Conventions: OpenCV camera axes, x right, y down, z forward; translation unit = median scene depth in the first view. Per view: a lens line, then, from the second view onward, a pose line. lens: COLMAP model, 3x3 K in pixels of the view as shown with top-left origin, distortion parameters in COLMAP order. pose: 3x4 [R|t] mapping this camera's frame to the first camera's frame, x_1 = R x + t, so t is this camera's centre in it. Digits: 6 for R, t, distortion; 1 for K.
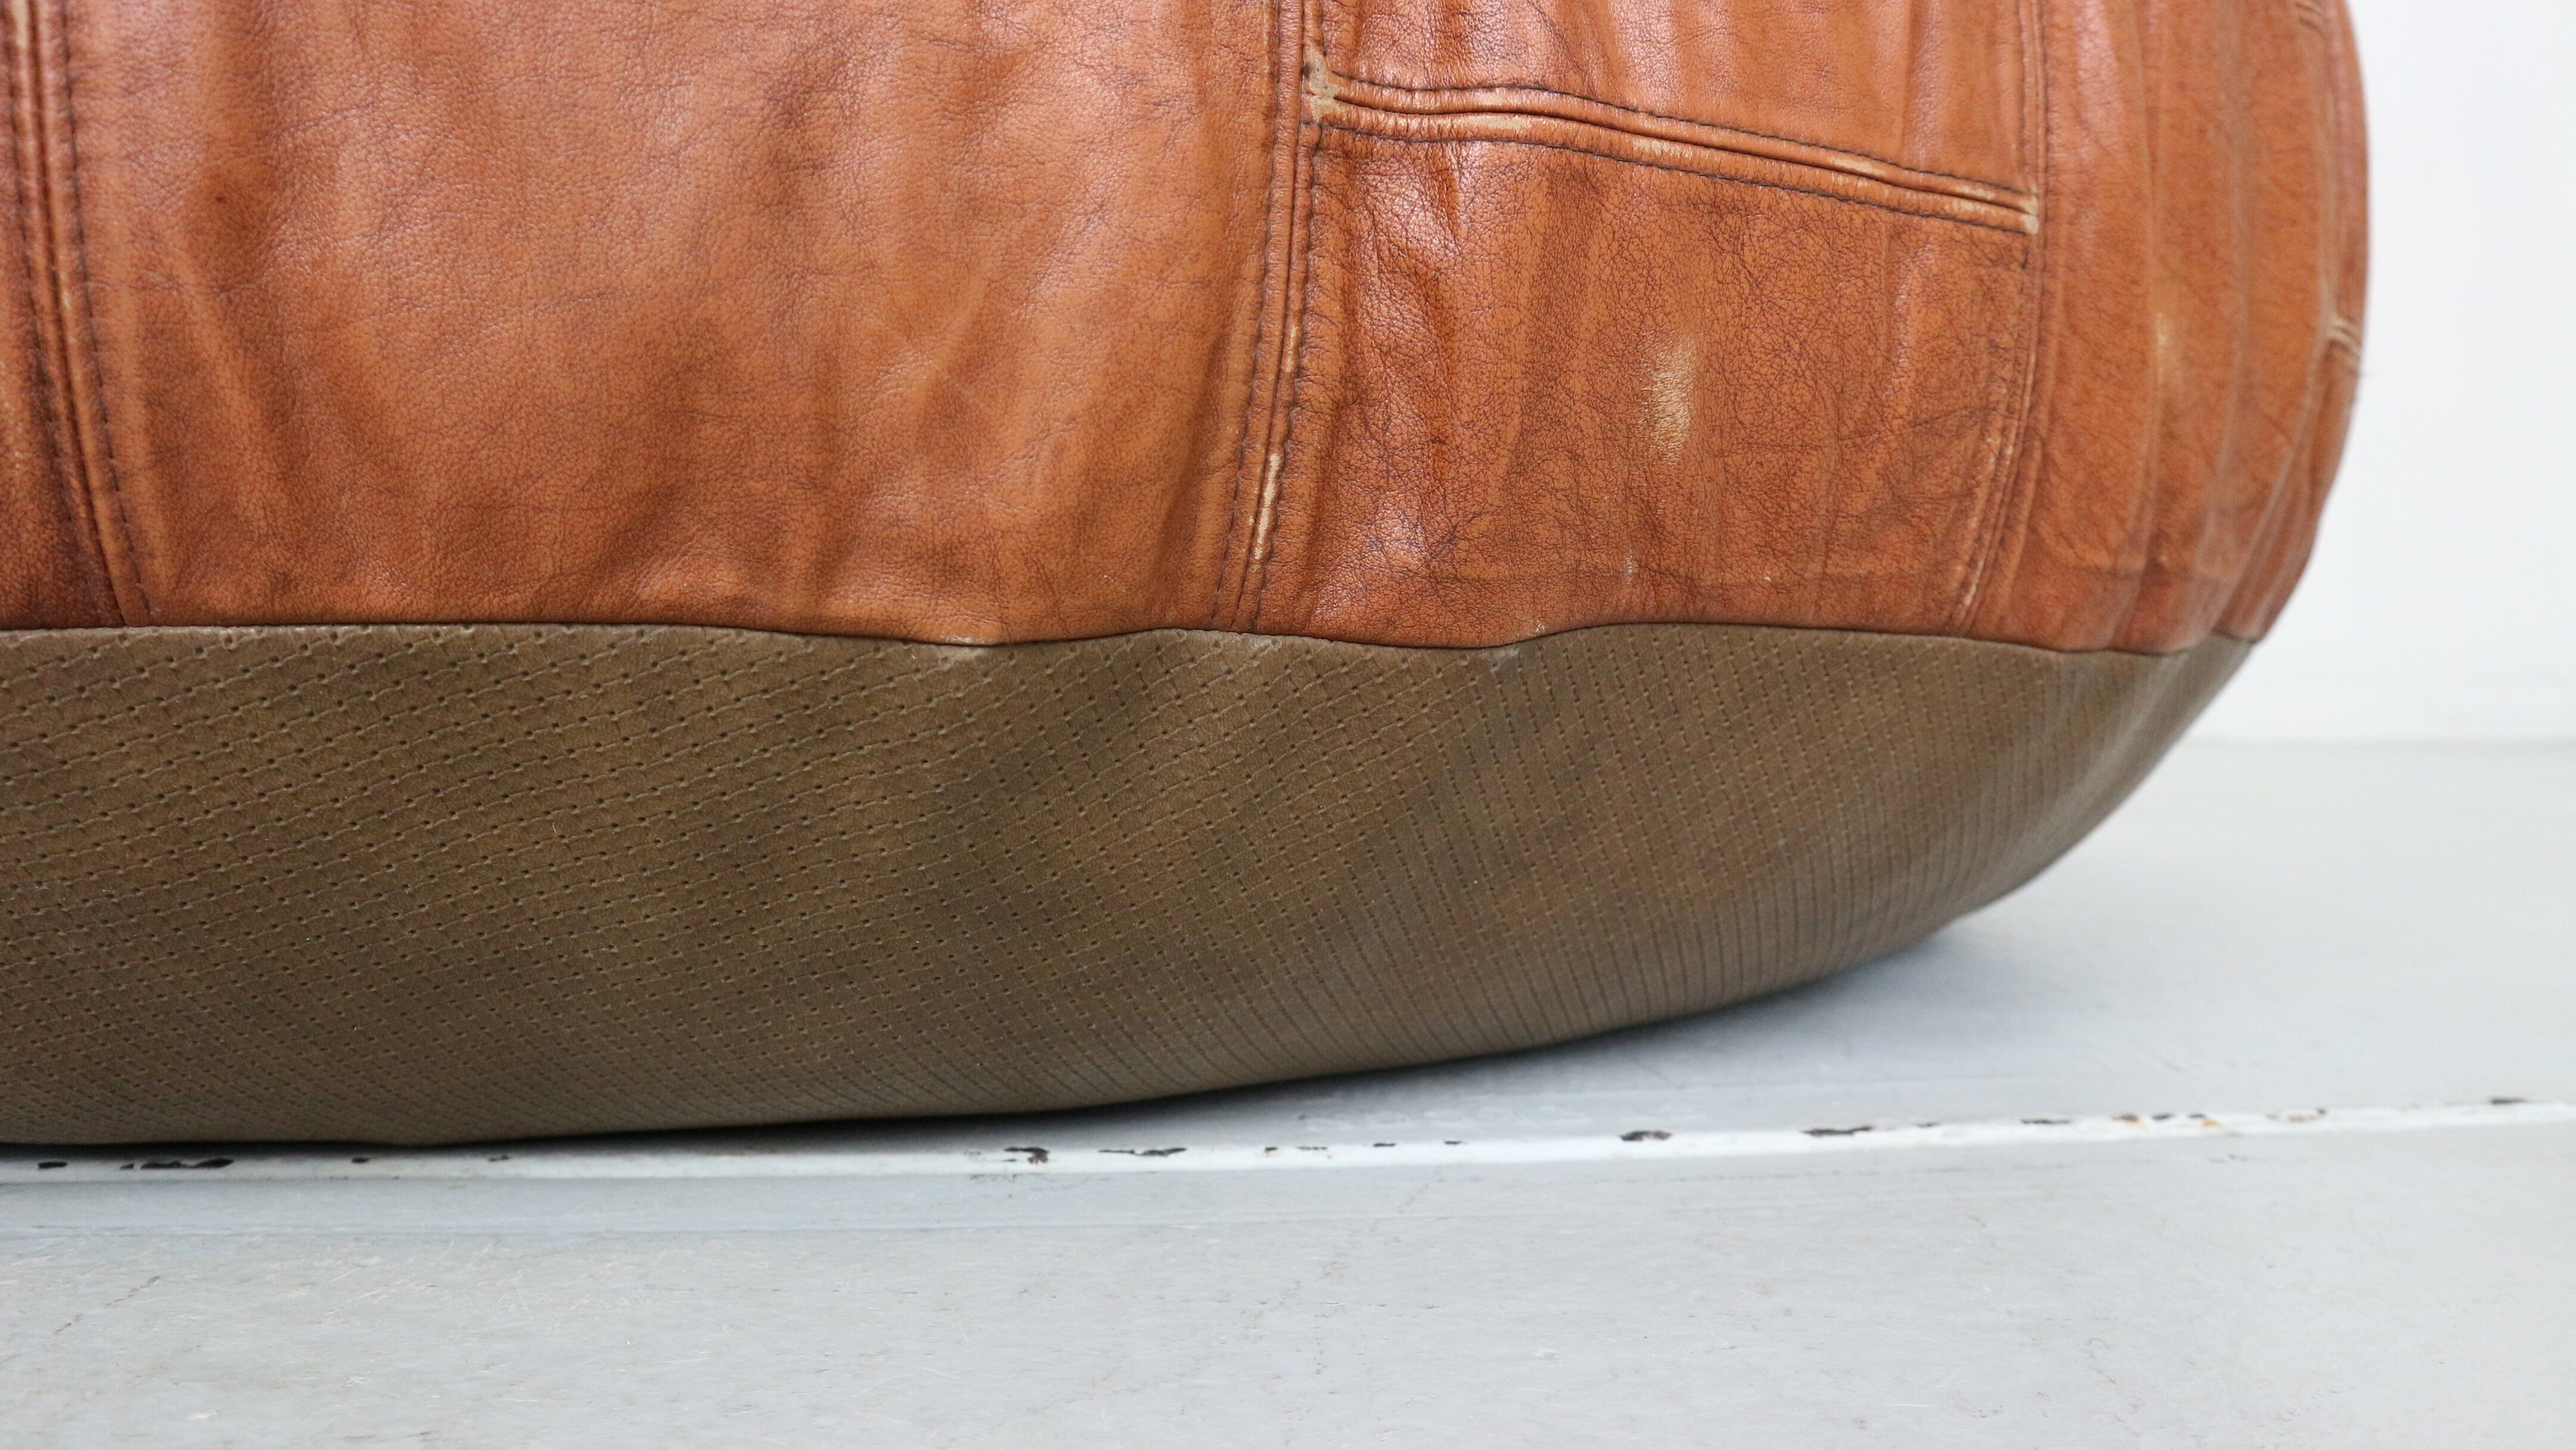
lens RADIAL K [[1847.2, 0, 1296.2], [0, 1847.2, 729.3], [0, 0, 1]] dist [-0.092965, 0.058854]
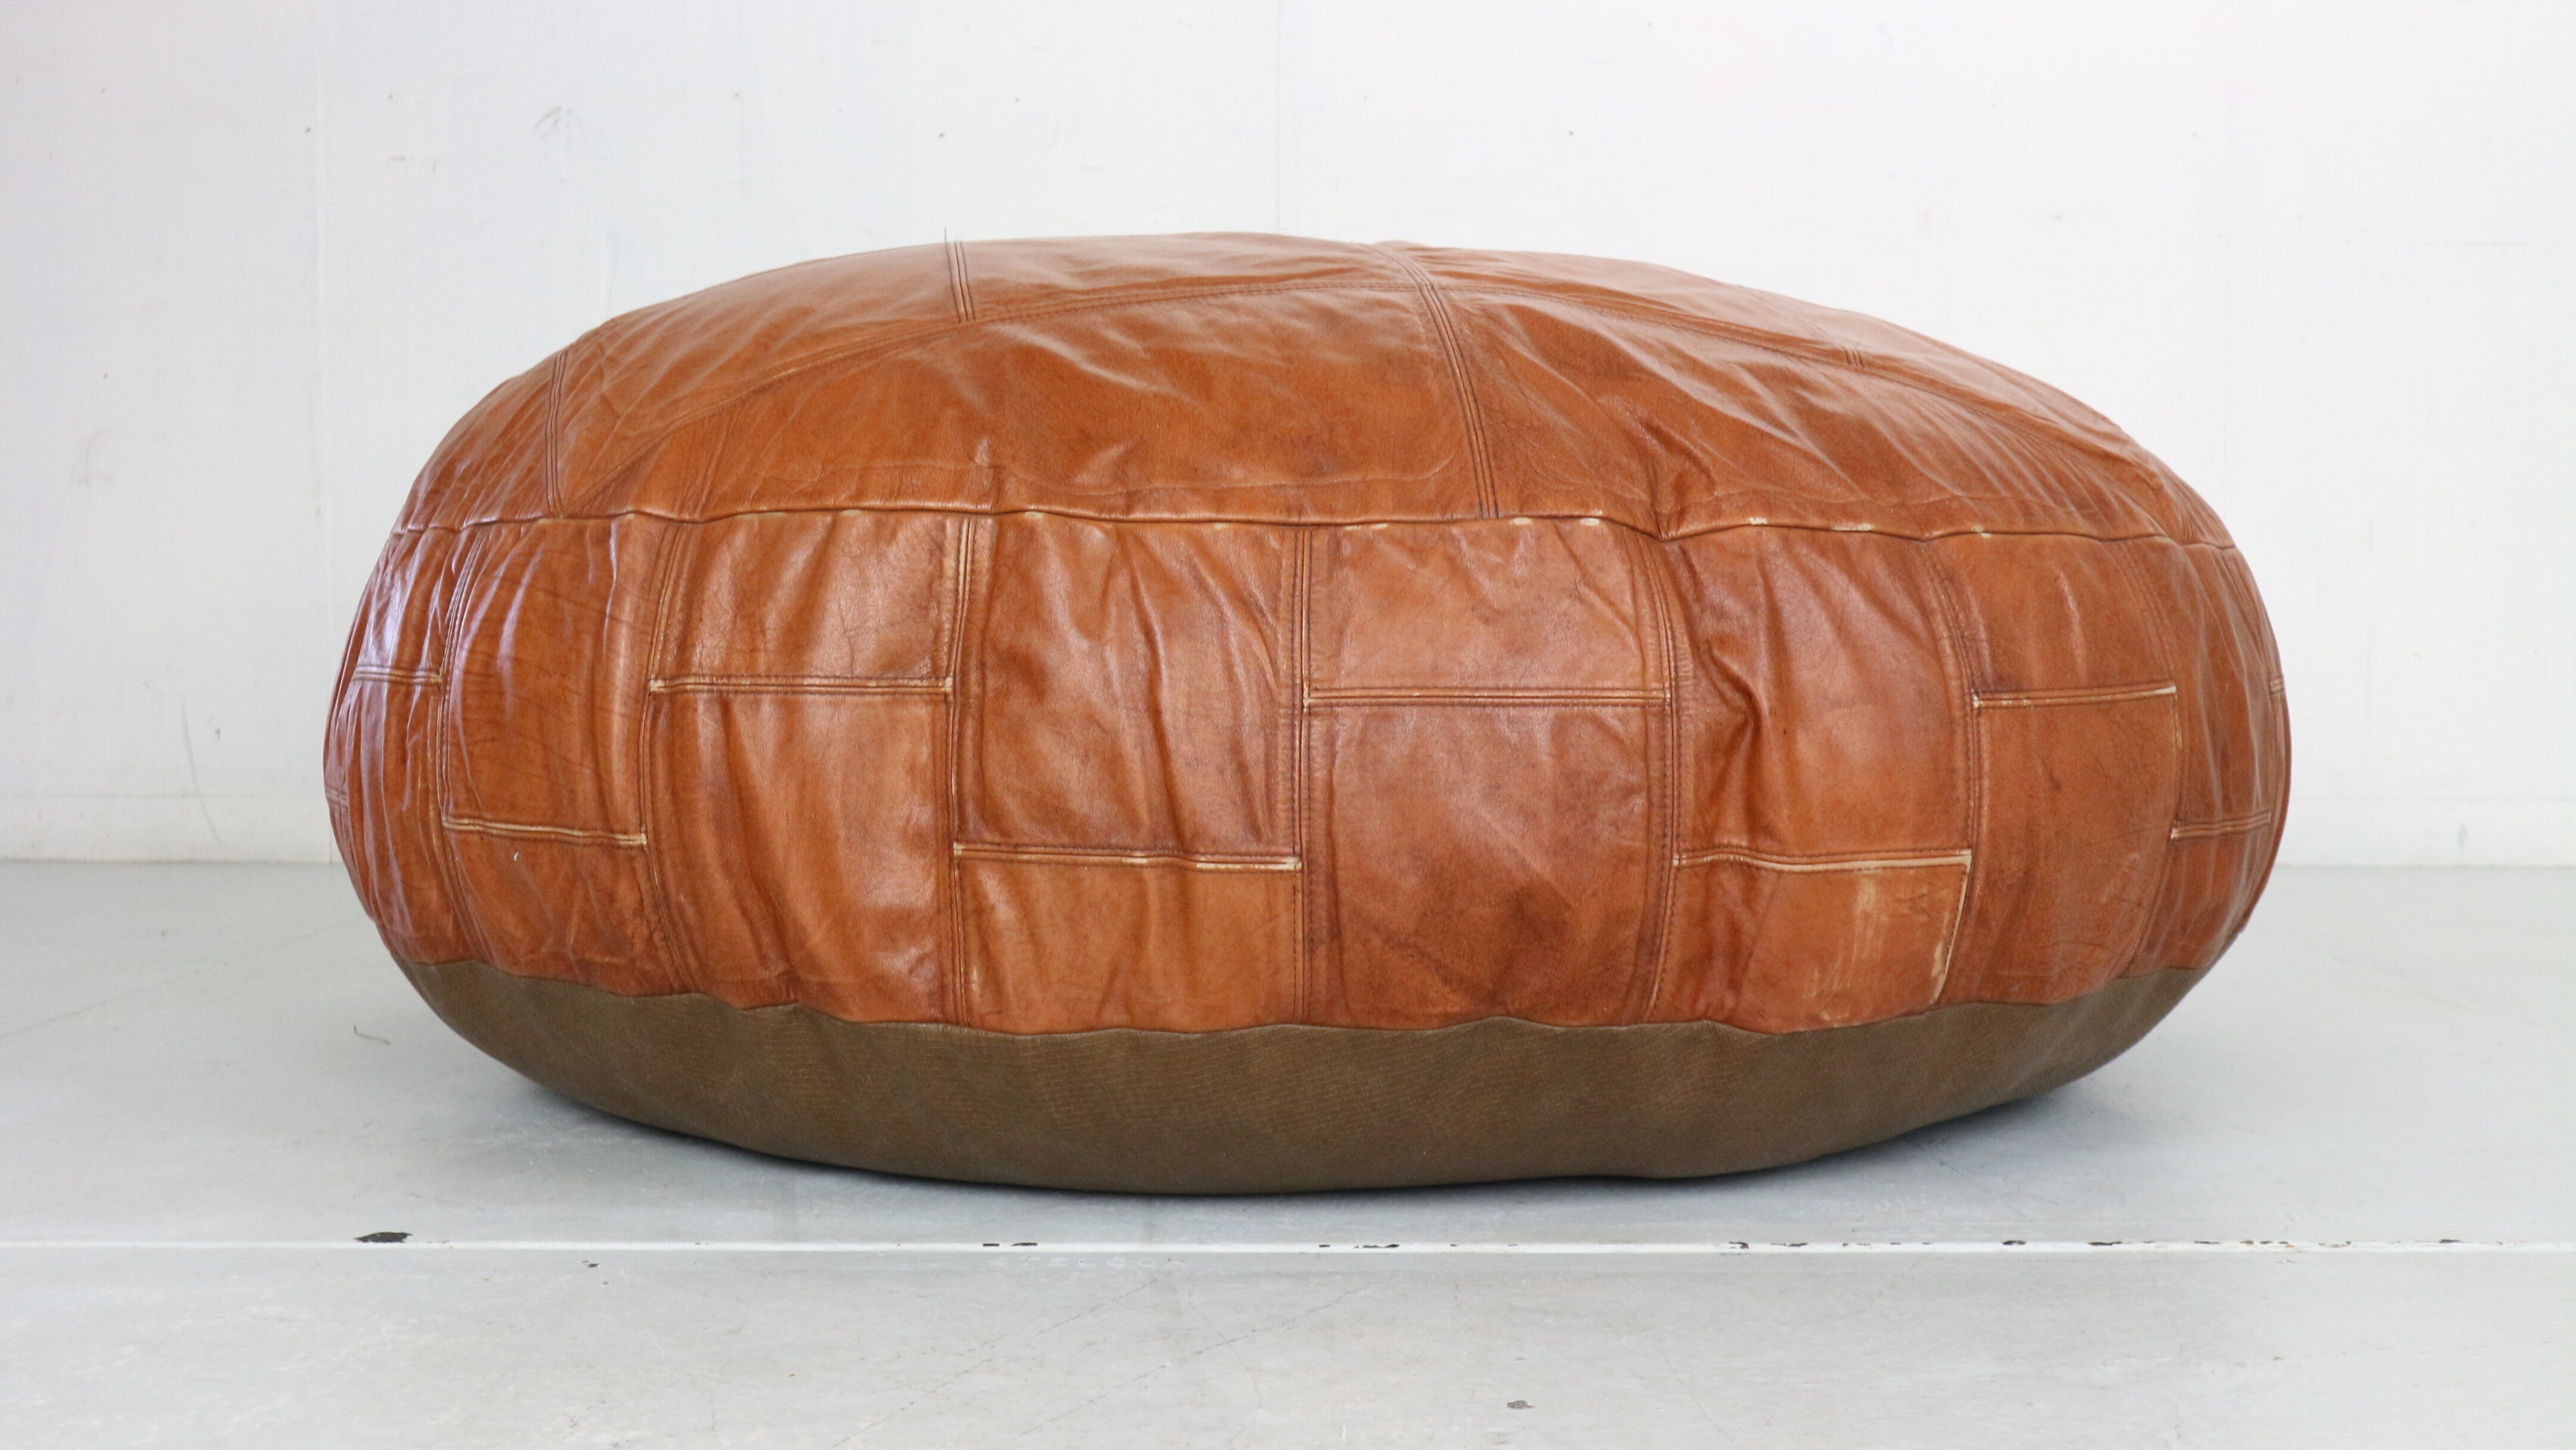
lens RADIAL K [[2535.5, 0, 1285.8], [0, 2535.5, 742.9], [0, 0, 1]] dist [0.013159, 0.000000]
pose [[0.995888, 0.003567, -0.090523, -0.492365], [-0.002457, 0.999920, 0.012368, -0.502064], [0.090560, -0.012095, 0.995818, -2.555776]]
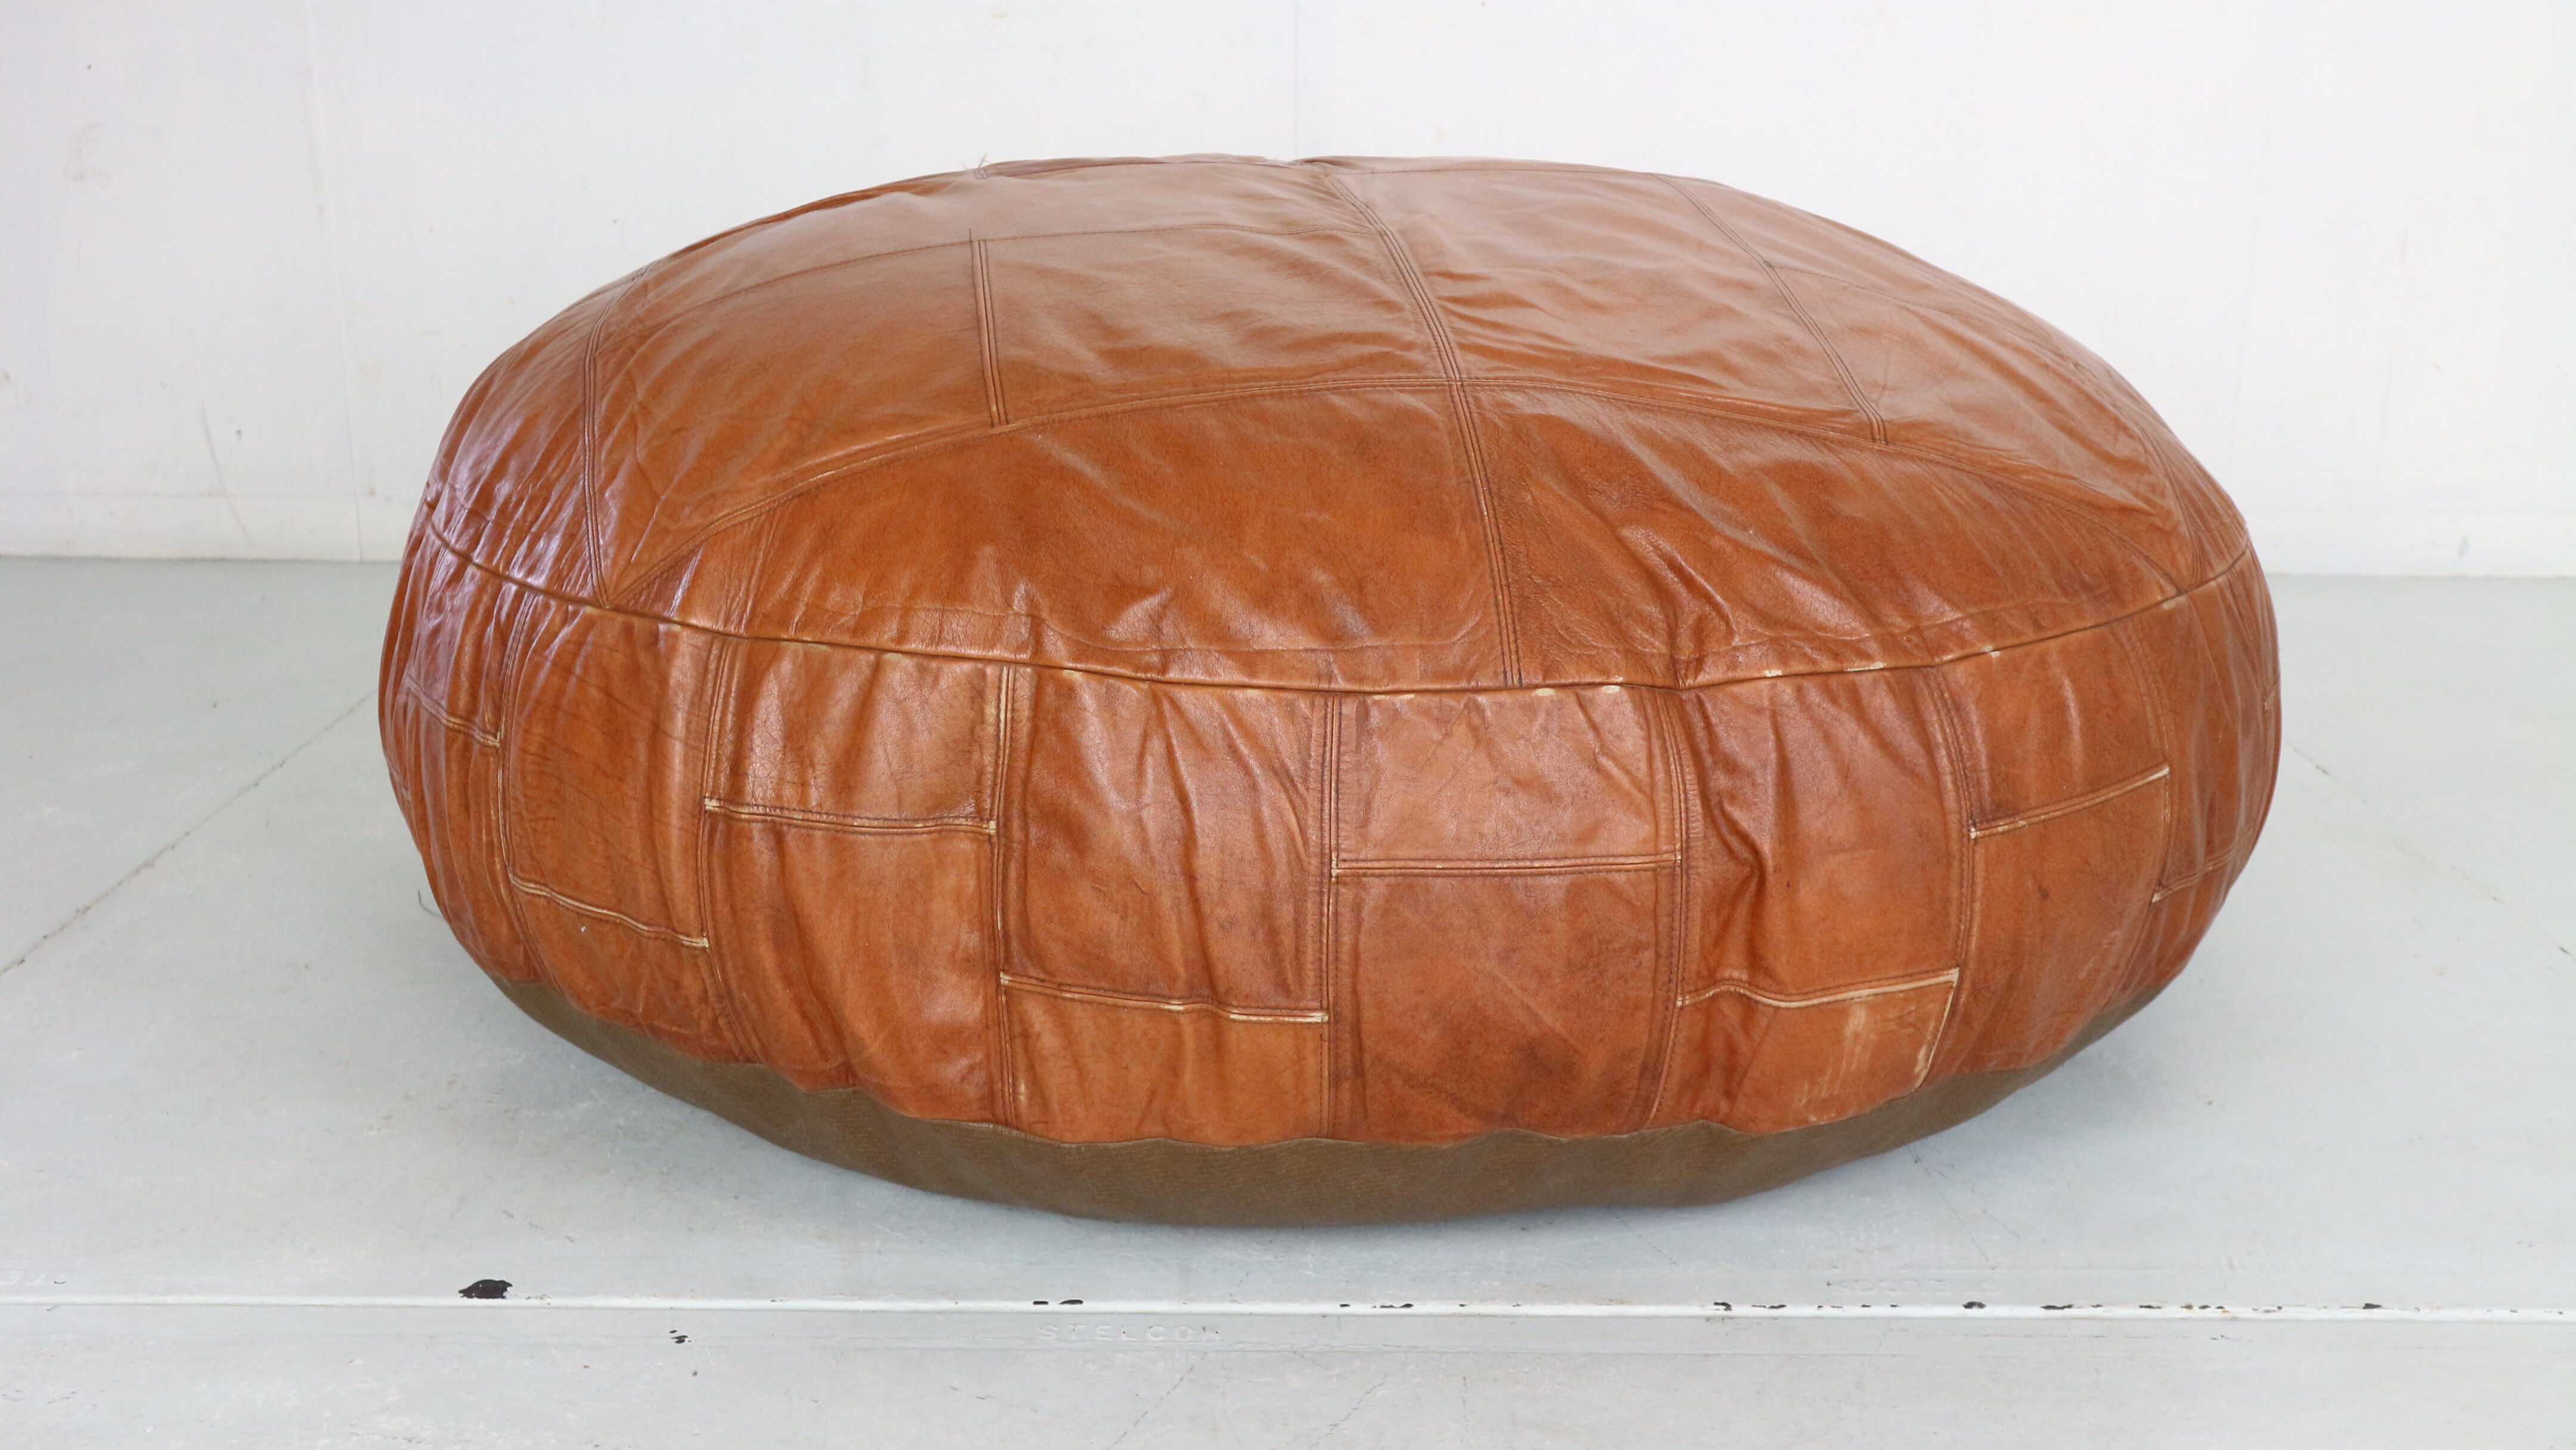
lens RADIAL K [[2535.5, 0, 1286.4], [0, 2535.5, 738.6], [0, 0, 1]] dist [0.013159, 0.000000]
pose [[0.995614, 0.030712, -0.088366, -0.530491], [-0.008454, 0.970248, 0.241964, -1.576781], [0.093168, -0.240156, 0.966253, -2.583938]]
